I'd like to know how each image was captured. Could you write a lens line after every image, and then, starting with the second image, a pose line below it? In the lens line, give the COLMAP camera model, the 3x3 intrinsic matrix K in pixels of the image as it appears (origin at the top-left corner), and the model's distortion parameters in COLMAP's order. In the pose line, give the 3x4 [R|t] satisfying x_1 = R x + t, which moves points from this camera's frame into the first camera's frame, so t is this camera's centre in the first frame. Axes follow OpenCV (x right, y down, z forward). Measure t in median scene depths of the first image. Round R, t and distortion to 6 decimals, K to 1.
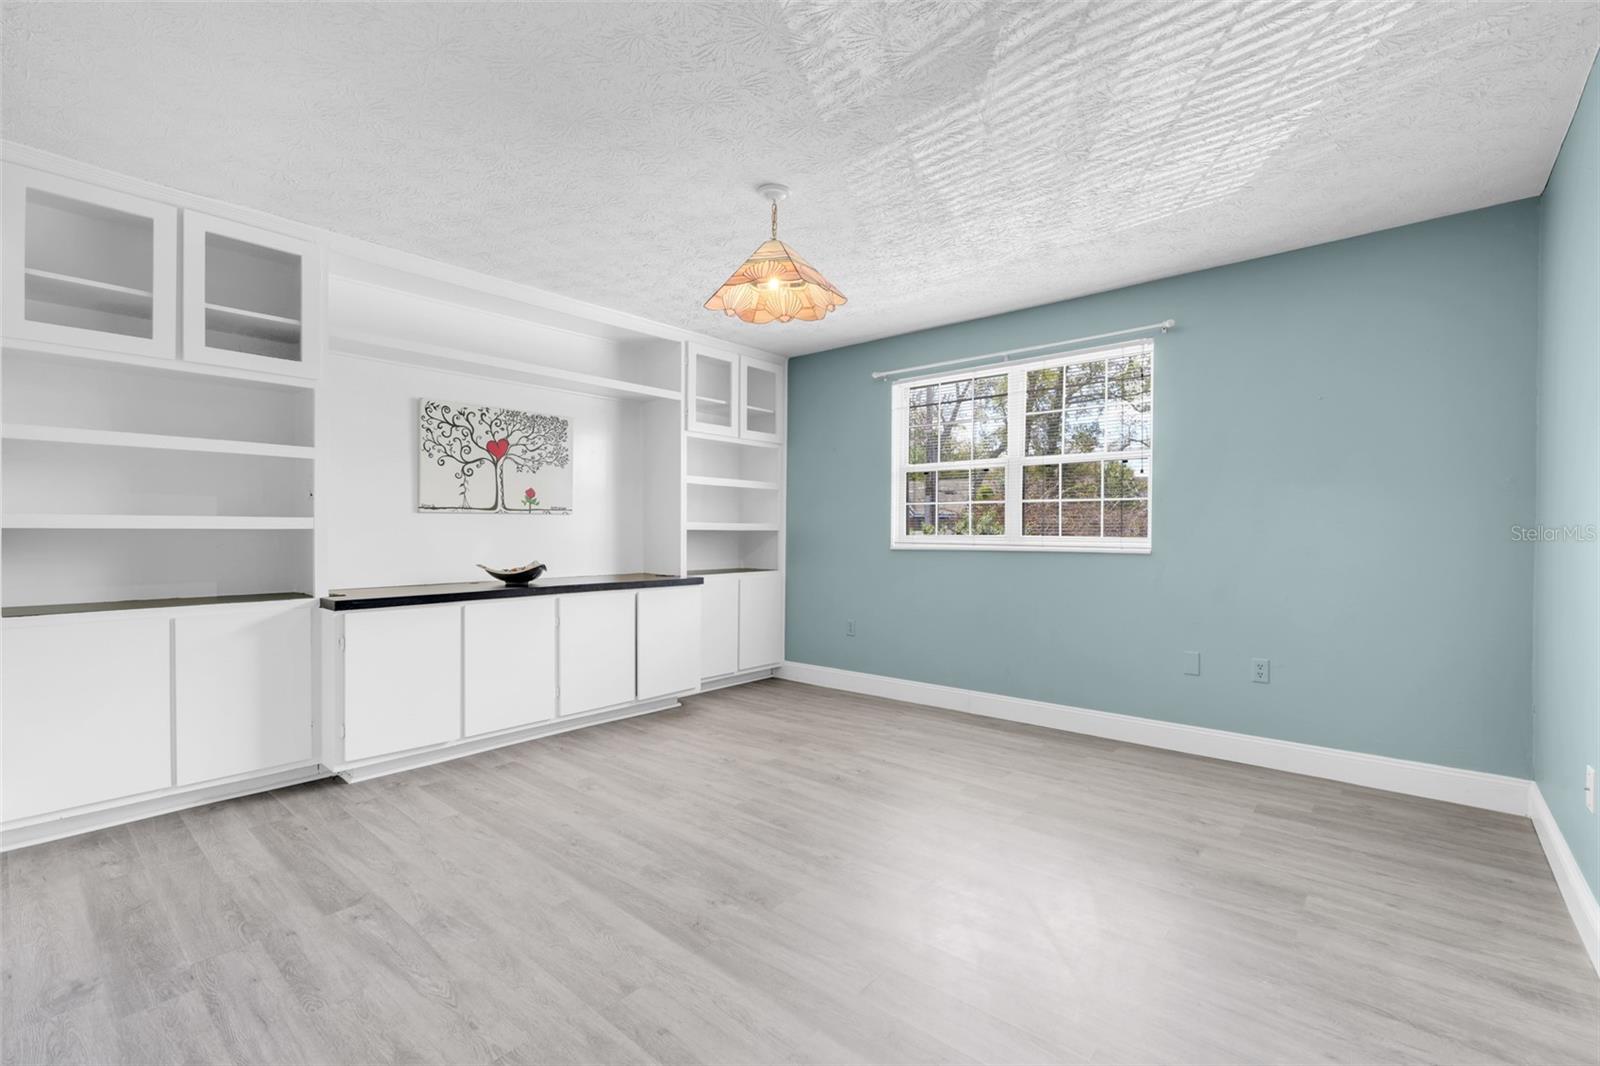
lens RADIAL K [[700.1, 0, 799.7], [0, 700.1, 531.7], [0, 0, 1]] dist [-0.009109, 0.001404]
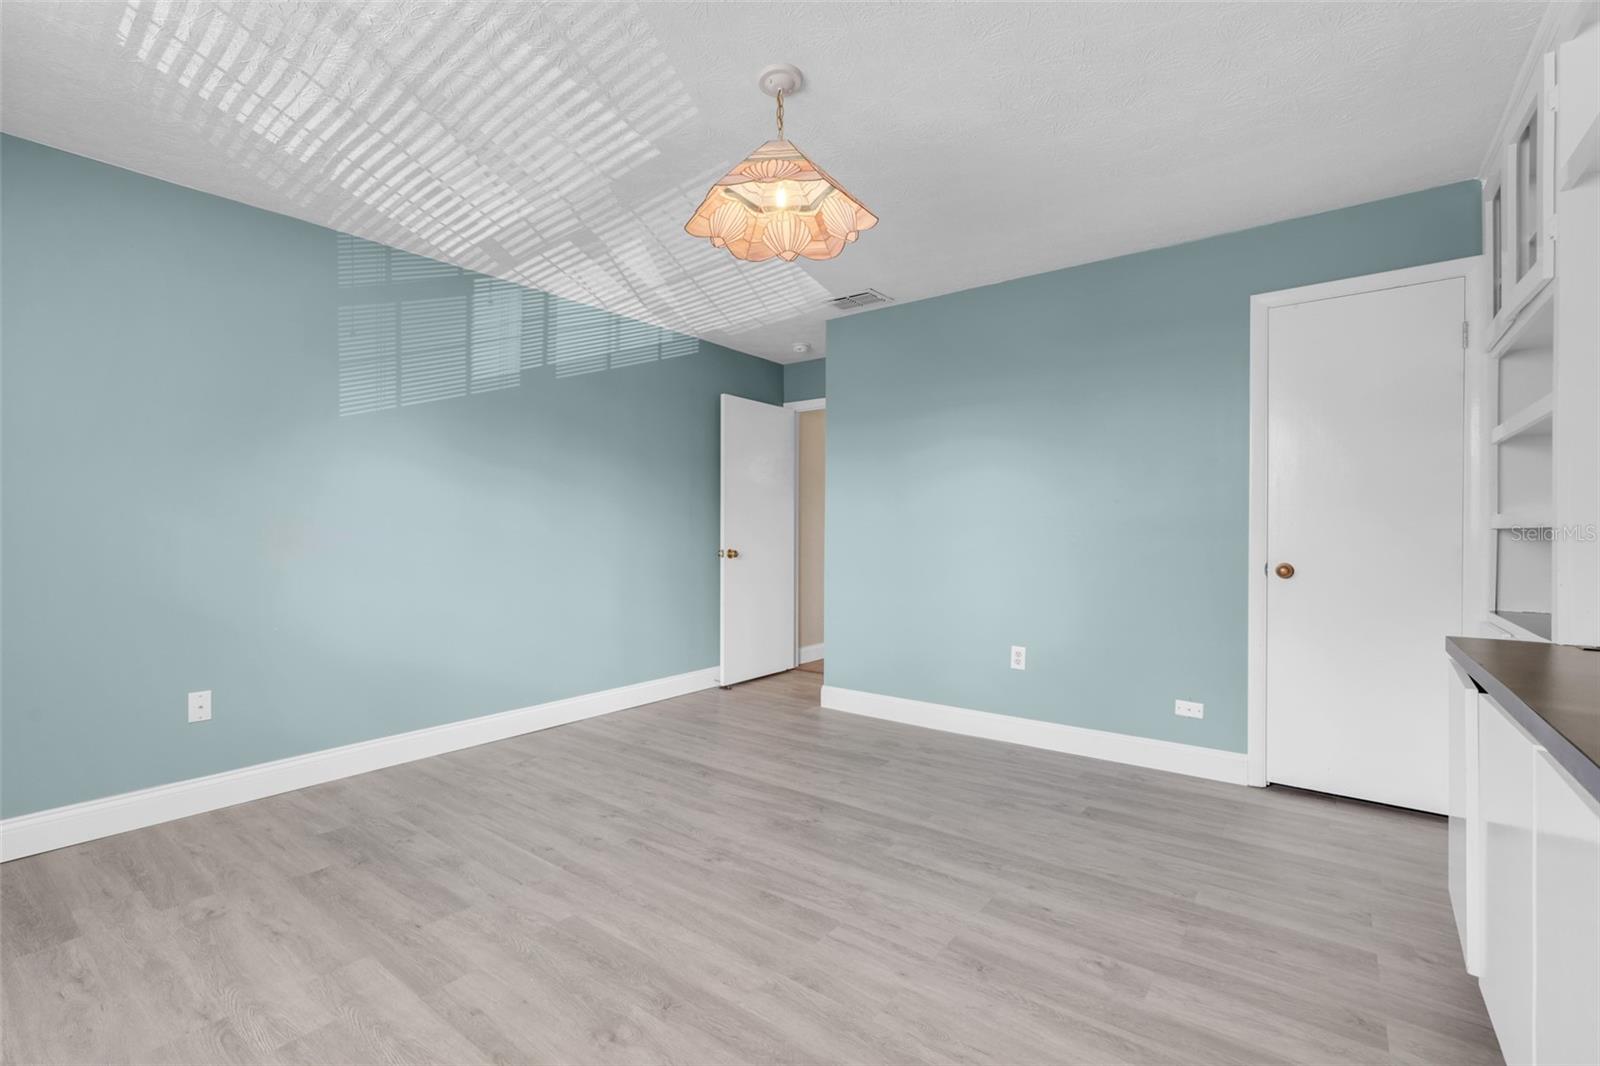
lens RADIAL K [[700.1, 0, 797.3], [0, 700.1, 534.8], [0, 0, 1]] dist [-0.009109, 0.001404]
pose [[-0.998377, -0.002842, -0.056872, -0.016819], [-0.003076, 0.999987, 0.004024, 0.003592], [0.056860, 0.004192, -0.998373, 2.264303]]
